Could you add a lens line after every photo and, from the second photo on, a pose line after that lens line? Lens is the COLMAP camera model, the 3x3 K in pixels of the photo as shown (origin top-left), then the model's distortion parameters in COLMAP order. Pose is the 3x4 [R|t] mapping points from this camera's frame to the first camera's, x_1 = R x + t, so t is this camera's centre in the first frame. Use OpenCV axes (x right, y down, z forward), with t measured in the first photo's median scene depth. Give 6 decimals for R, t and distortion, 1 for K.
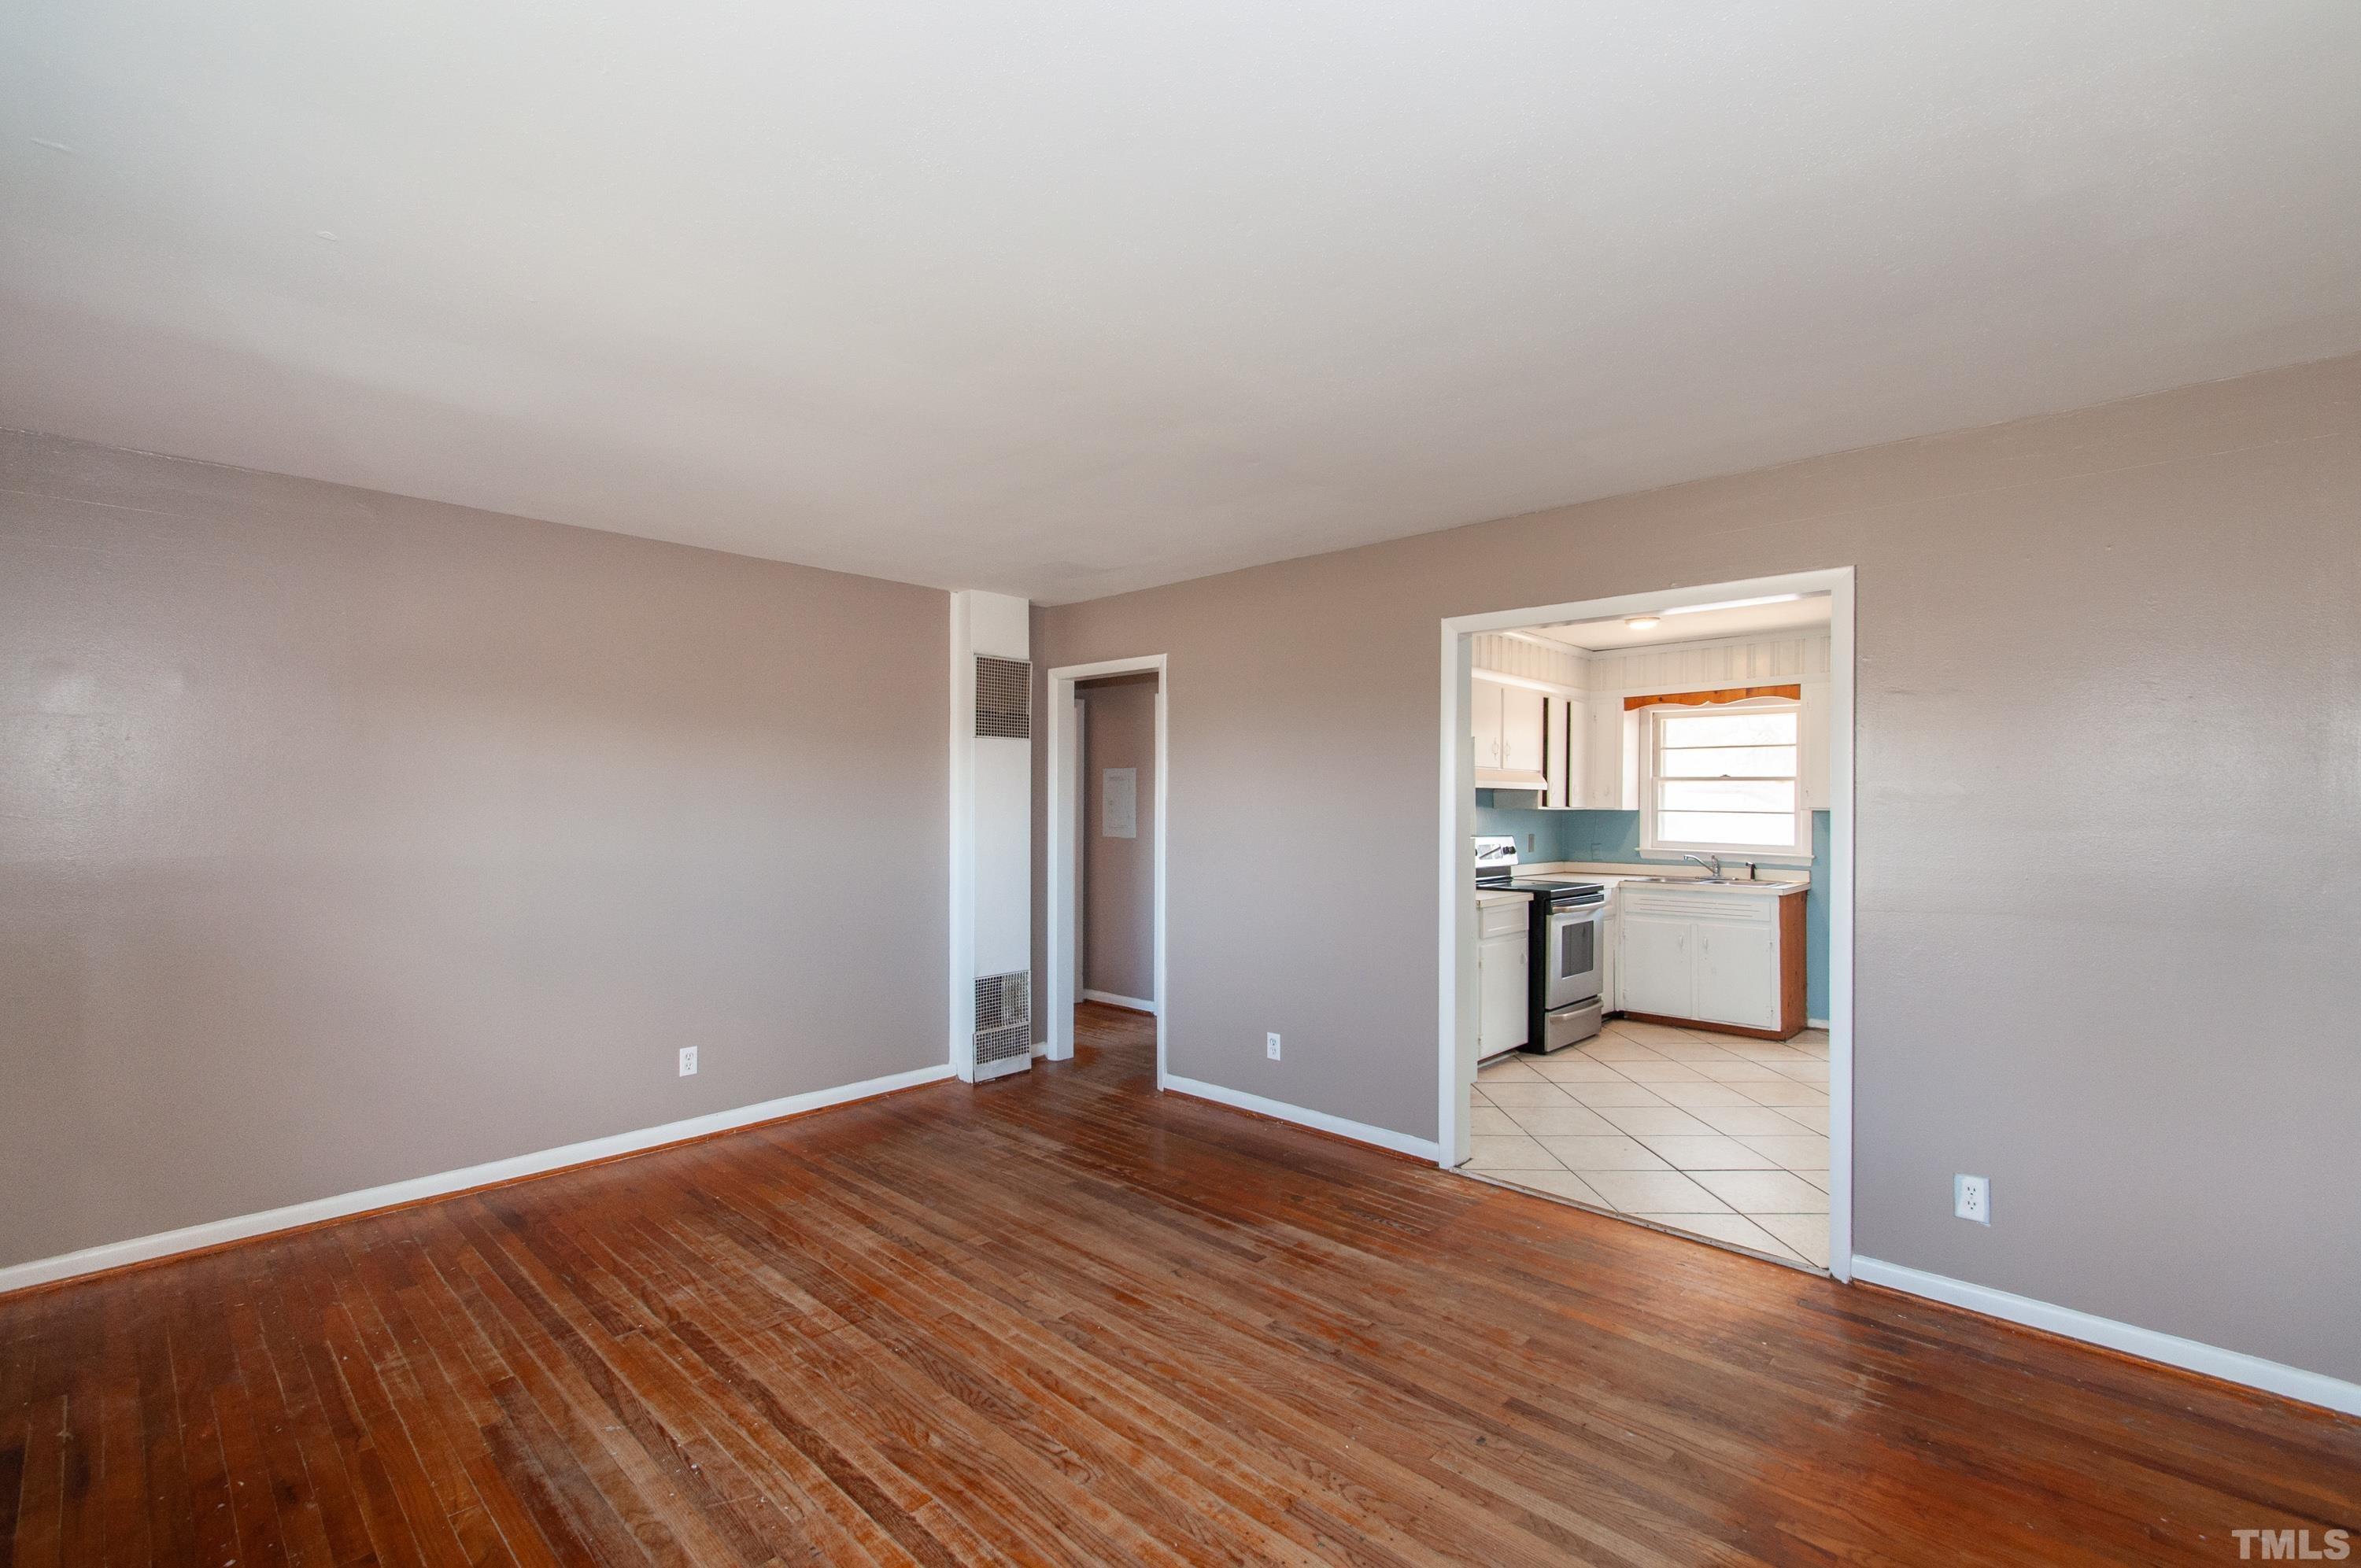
lens RADIAL K [[1026.4, 0, 1199.6], [0, 1026.4, 797.6], [0, 0, 1]] dist [0.028014, -0.000947]
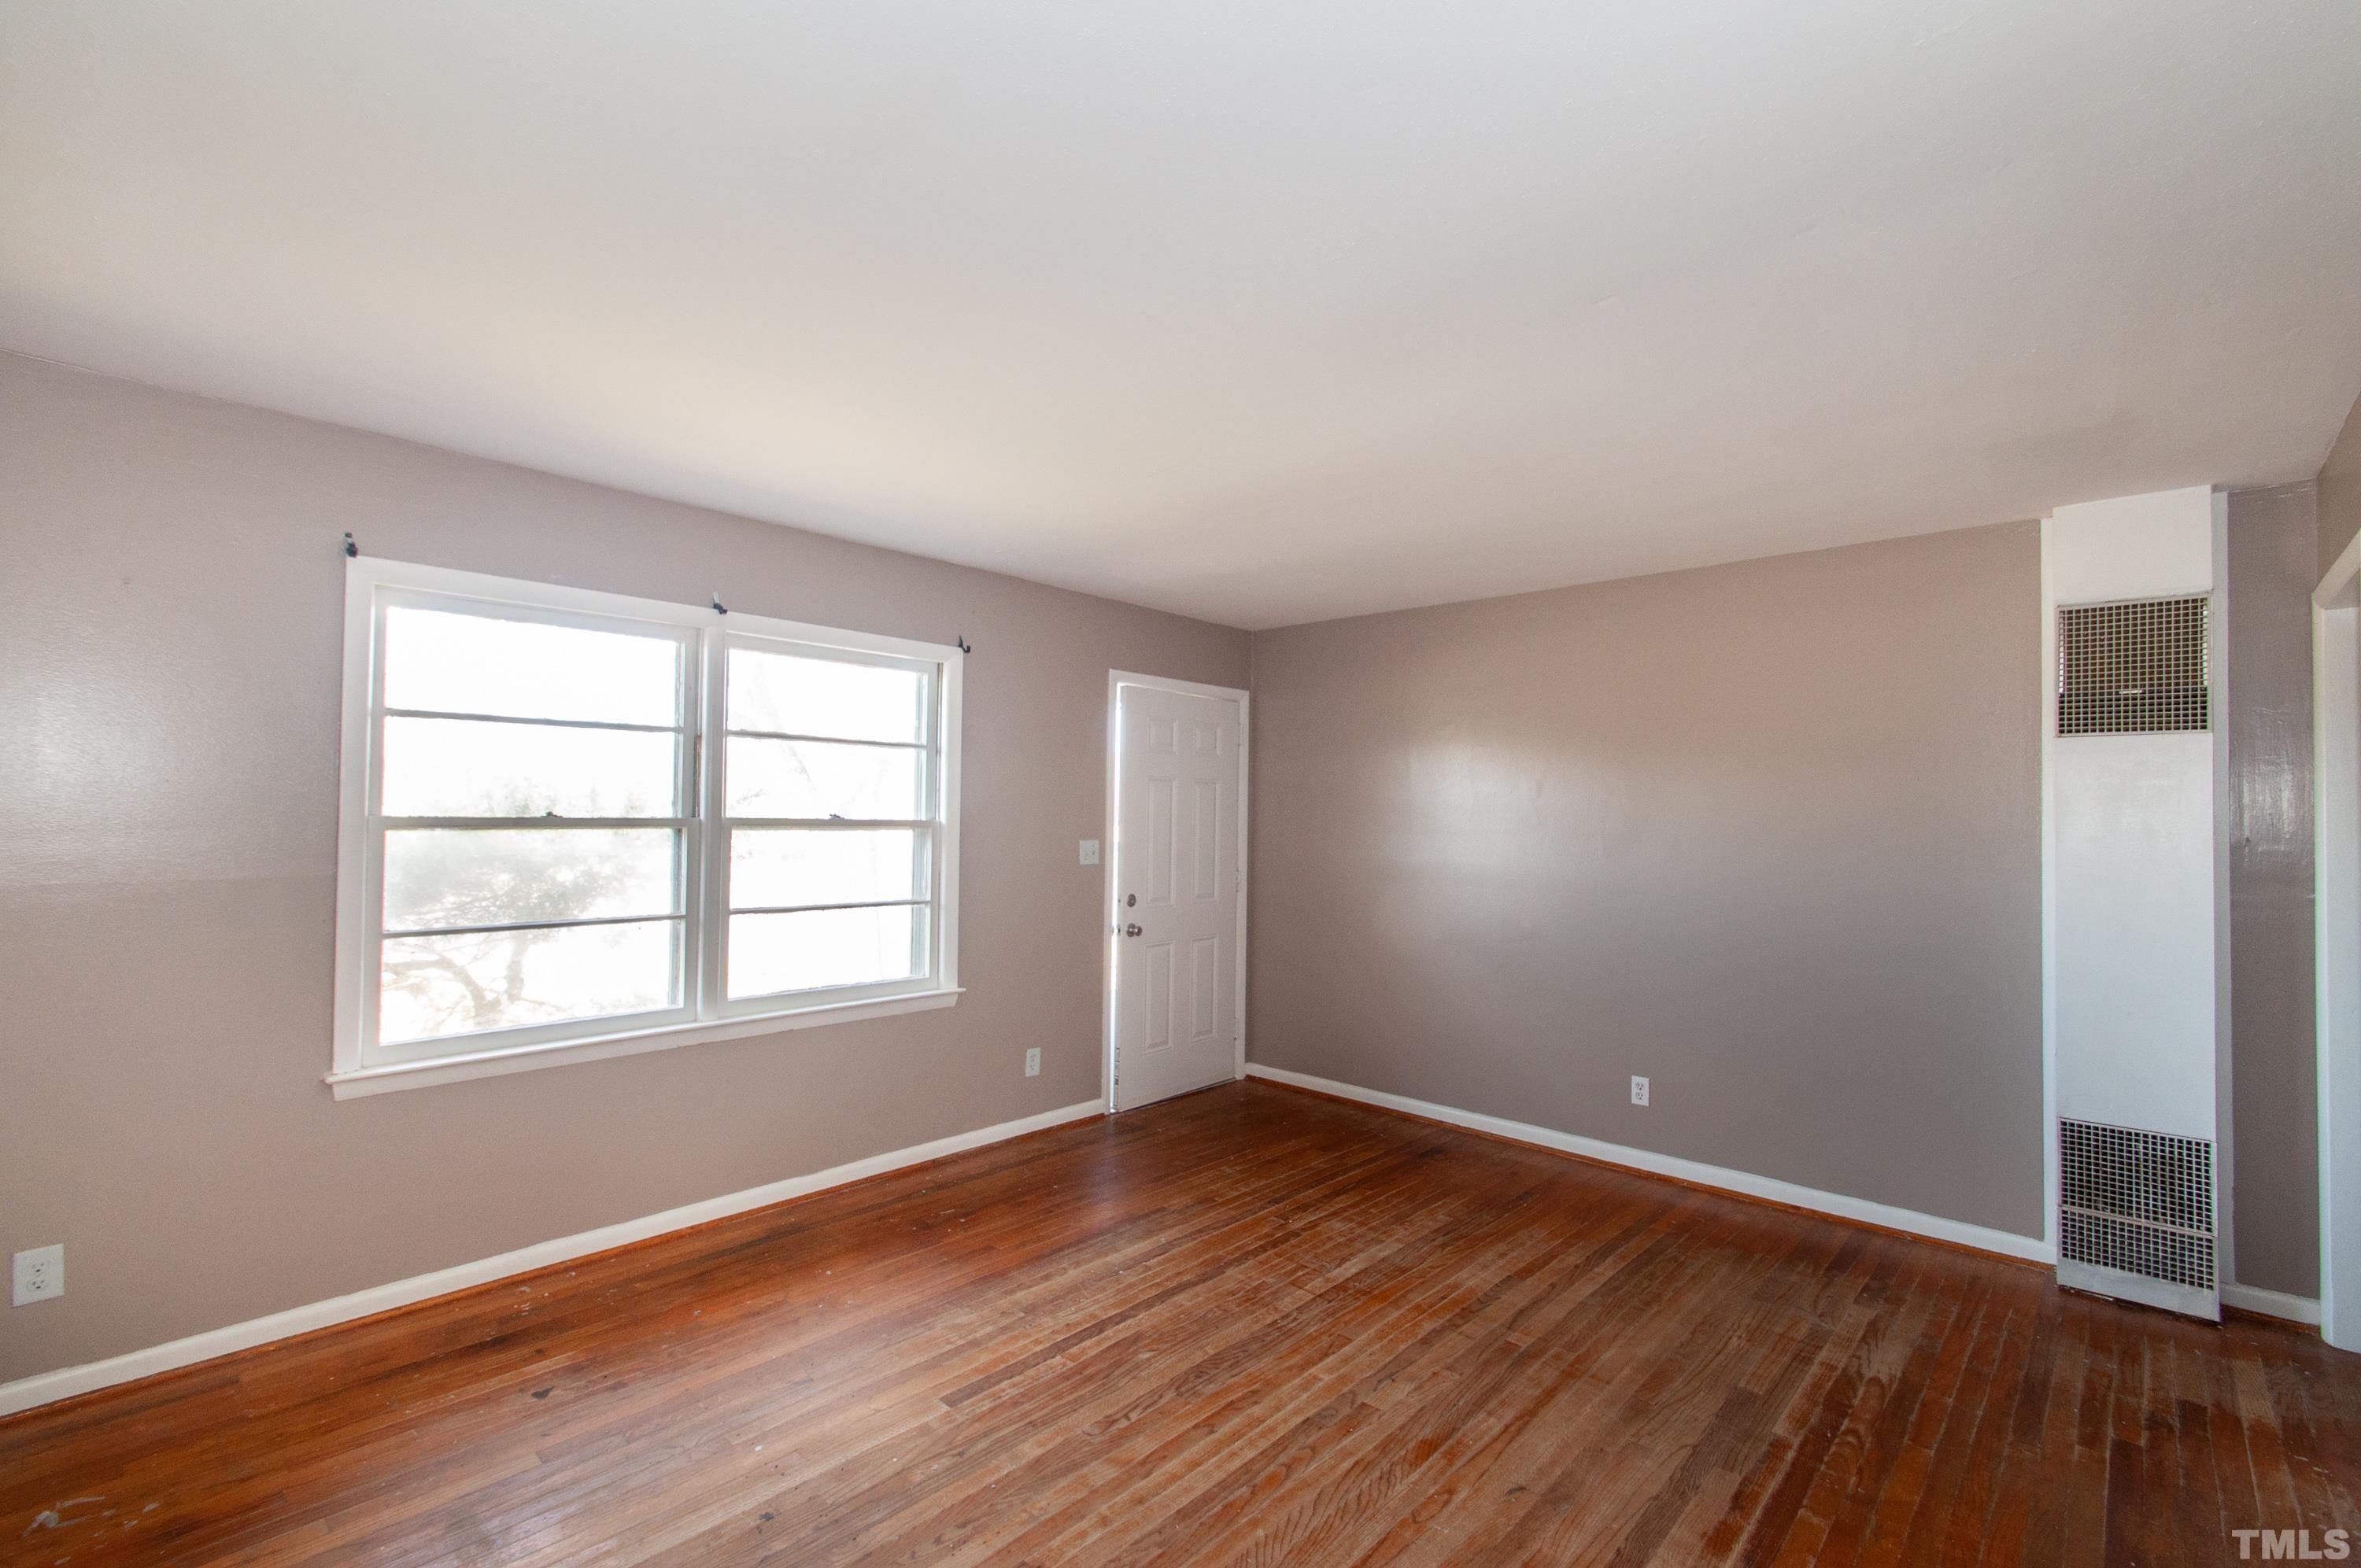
lens RADIAL K [[1026.4, 0, 1201.7], [0, 1026.4, 806.9], [0, 0, 1]] dist [0.028014, -0.000947]
pose [[0.005751, -0.017173, -0.999836, 1.143893], [-0.002190, 0.999850, -0.017186, -0.016523], [0.999981, 0.002288, 0.005713, 1.219370]]
